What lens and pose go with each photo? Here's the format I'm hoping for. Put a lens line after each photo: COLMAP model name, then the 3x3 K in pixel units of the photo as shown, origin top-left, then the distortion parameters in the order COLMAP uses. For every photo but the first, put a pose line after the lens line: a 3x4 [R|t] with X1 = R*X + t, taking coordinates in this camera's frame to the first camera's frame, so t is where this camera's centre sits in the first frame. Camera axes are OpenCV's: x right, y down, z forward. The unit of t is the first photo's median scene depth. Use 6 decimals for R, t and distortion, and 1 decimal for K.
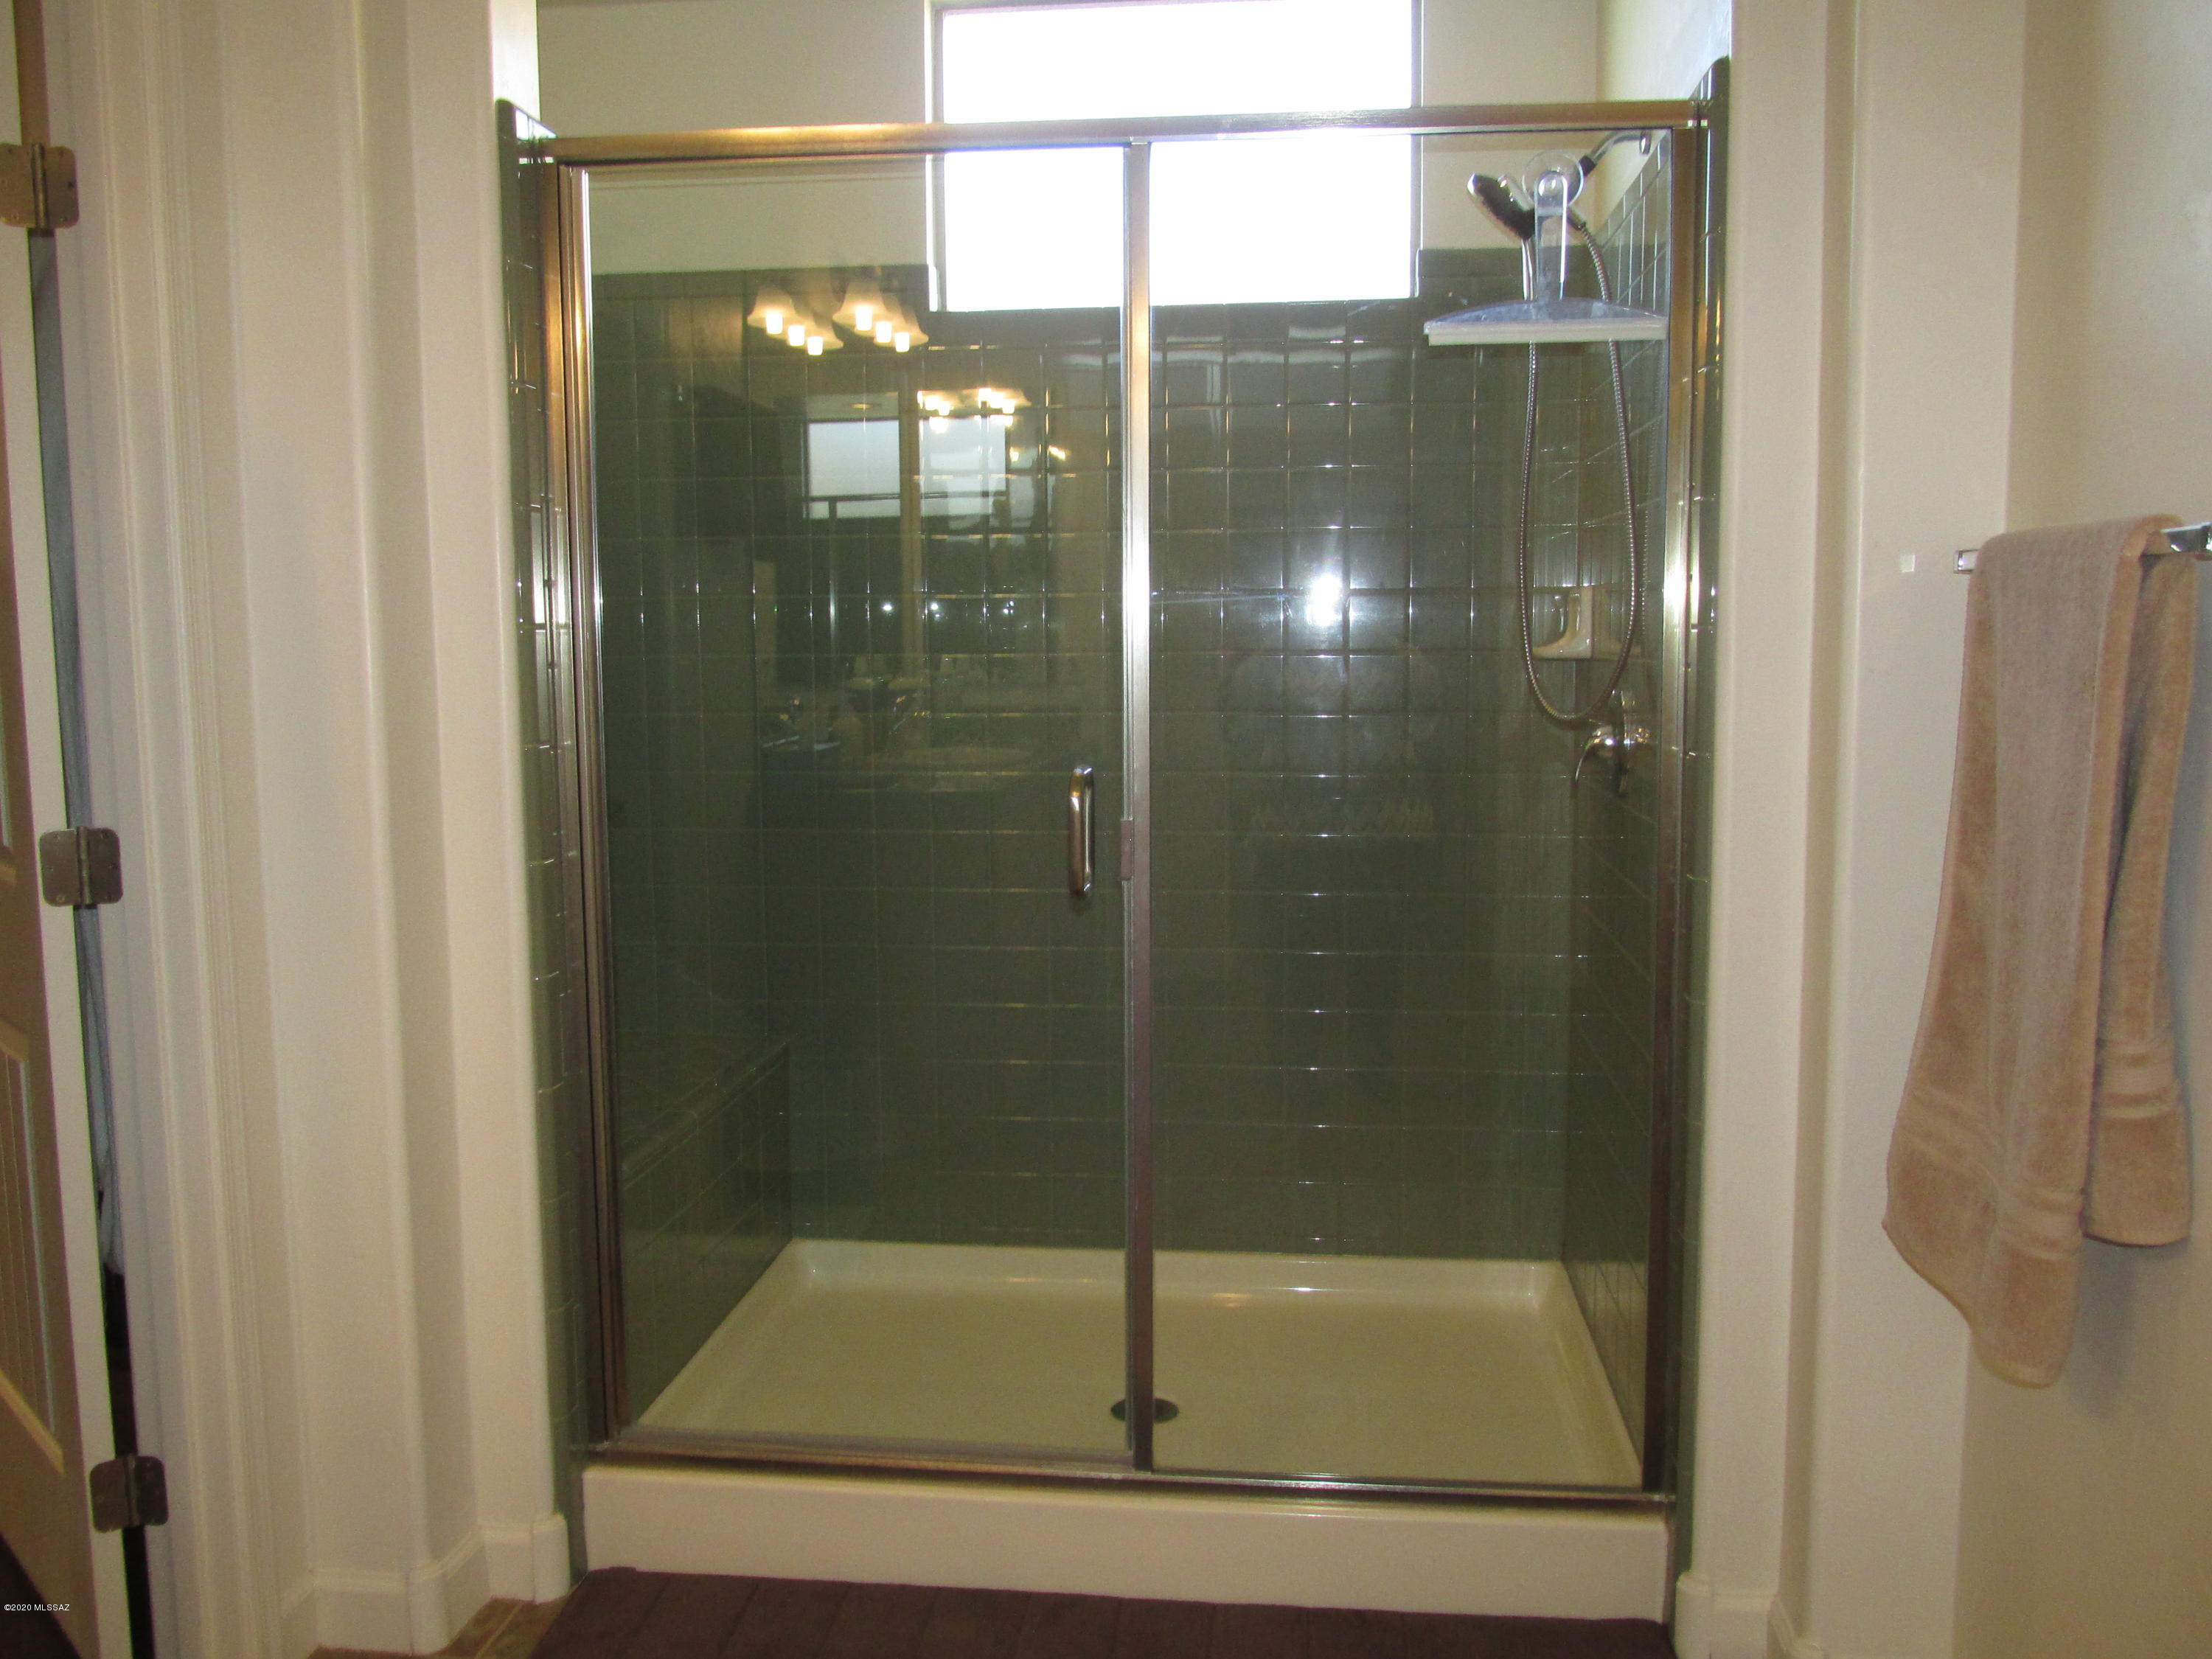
lens RADIAL K [[1833.5, 0, 1115.9], [0, 1833.5, 833.9], [0, 0, 1]] dist [-0.029719, 0.005813]
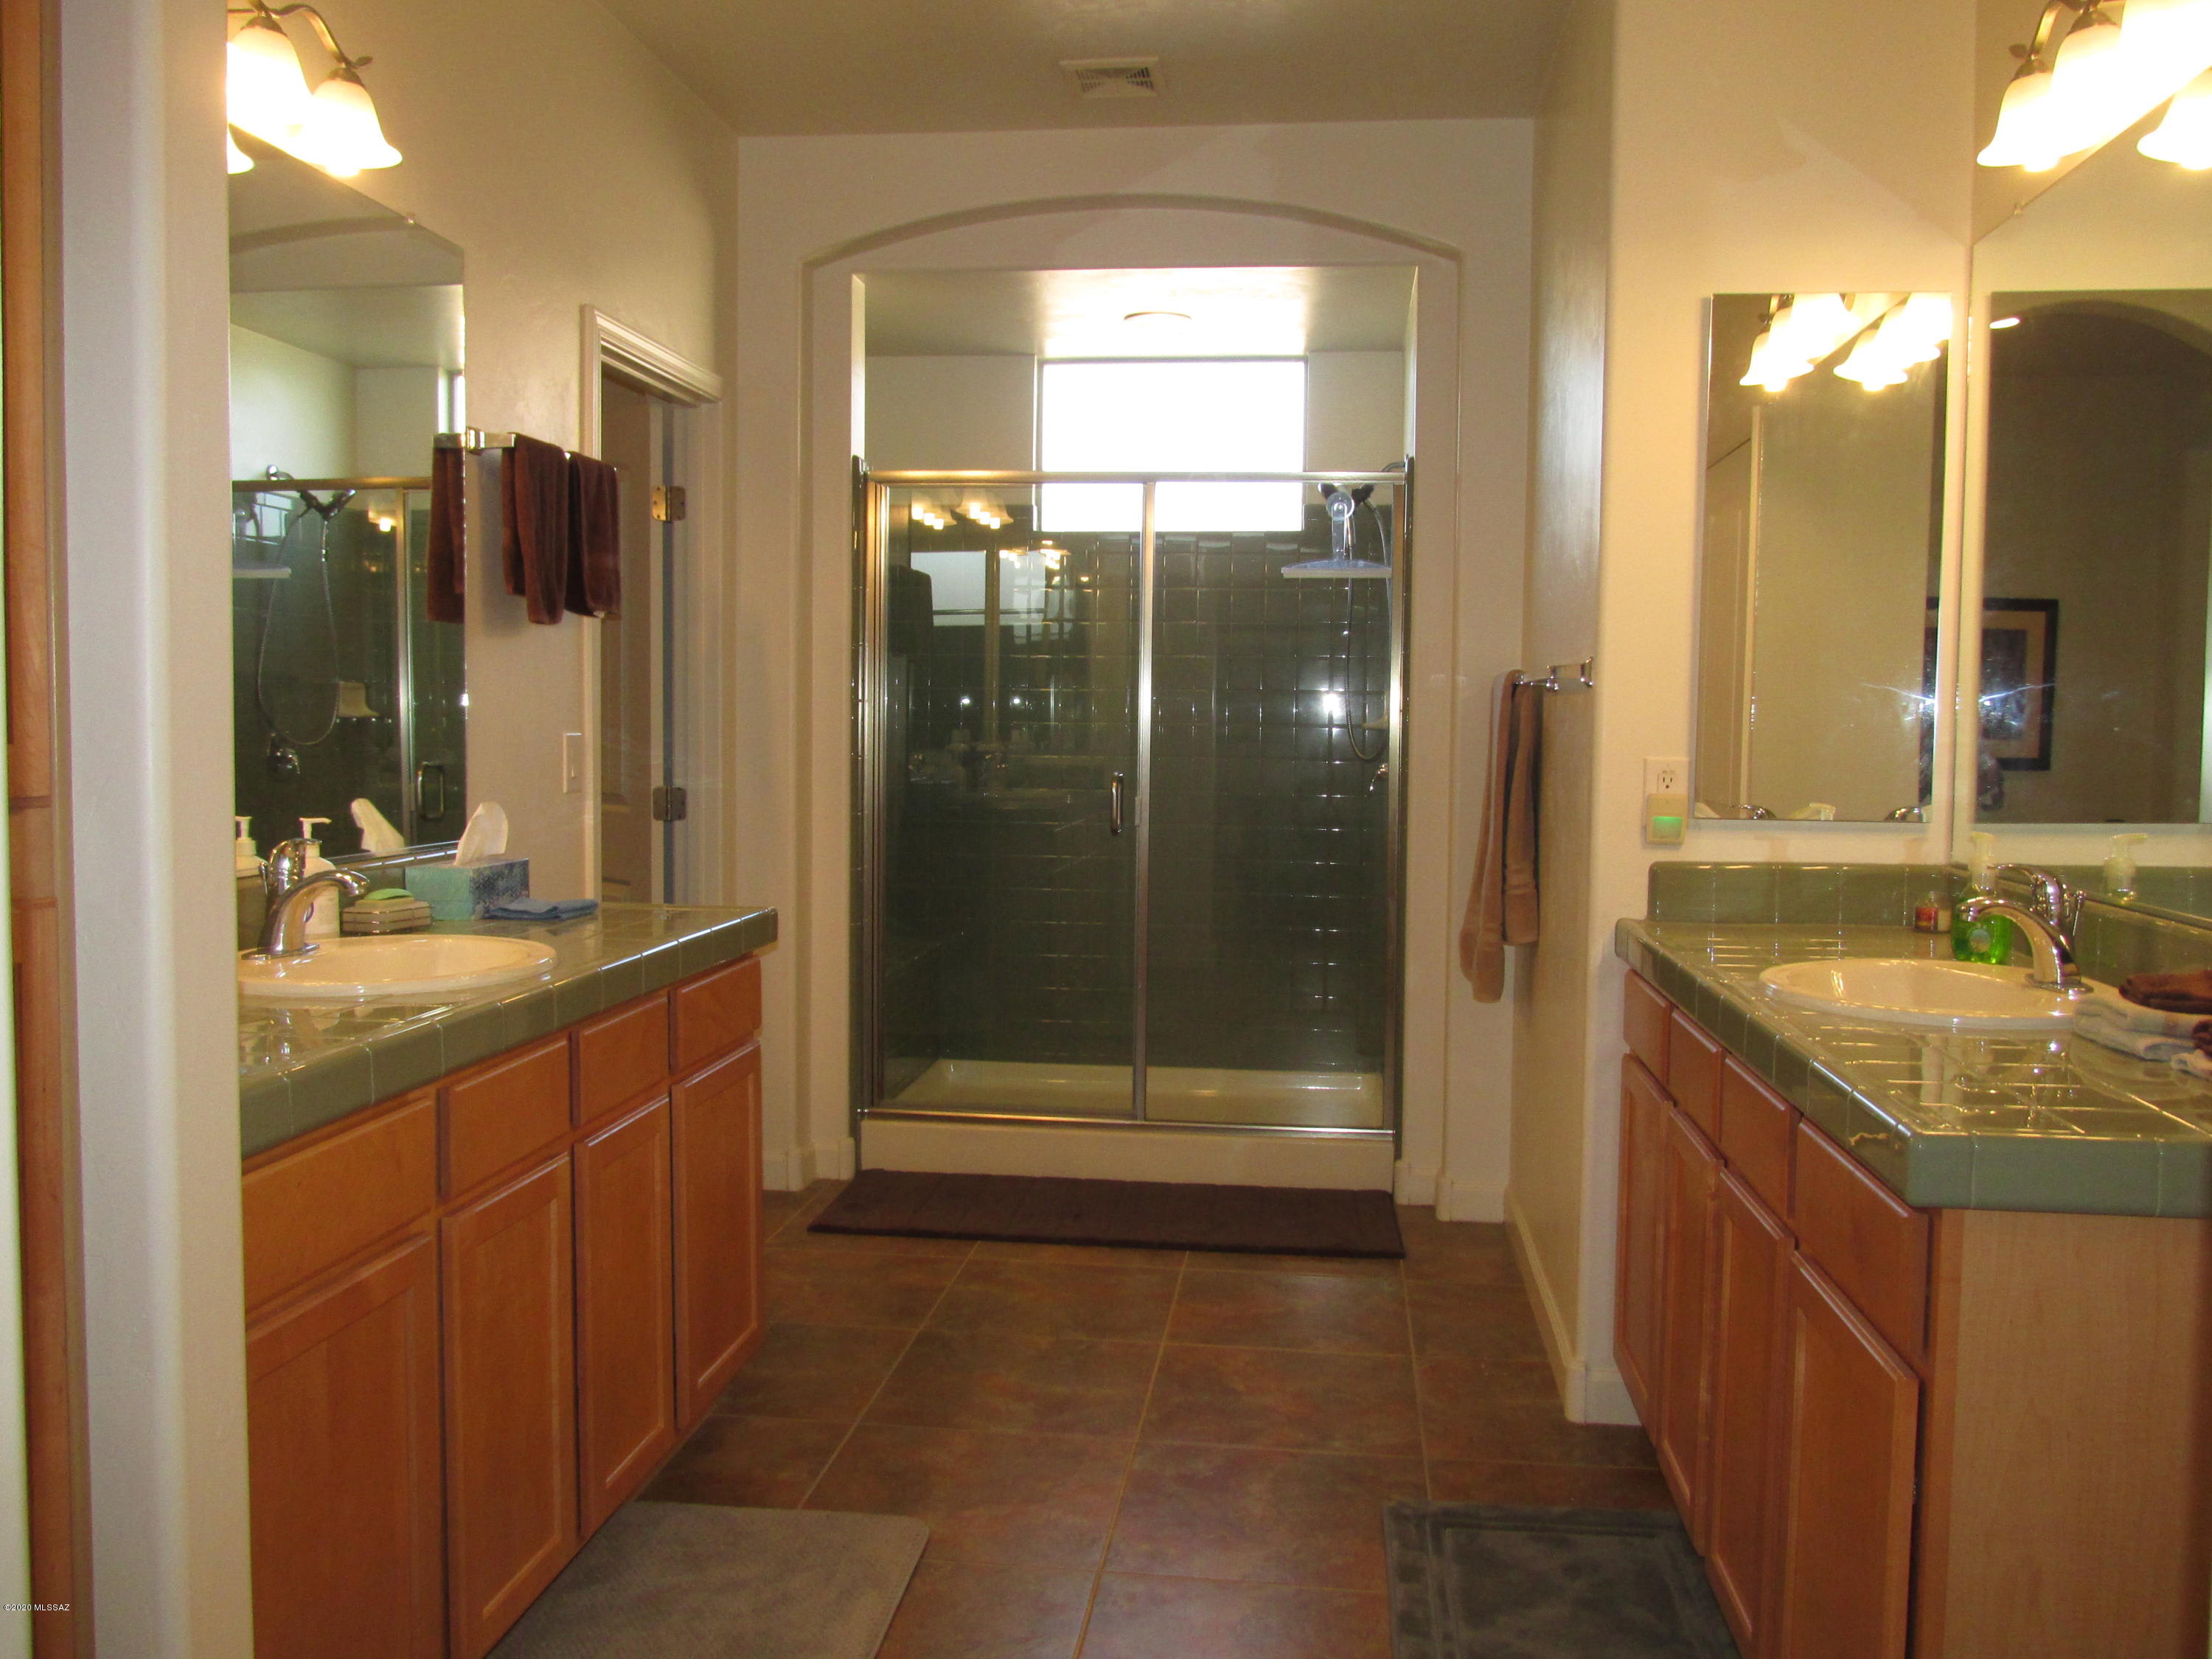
lens RADIAL K [[1833.5, 0, 1115.9], [0, 1833.5, 833.9], [0, 0, 1]] dist [-0.029719, 0.005813]
pose [[0.999799, 0.019621, -0.004019, -0.010193], [-0.019801, 0.998500, -0.051055, 0.133540], [0.003012, 0.051124, 0.998688, -1.034517]]
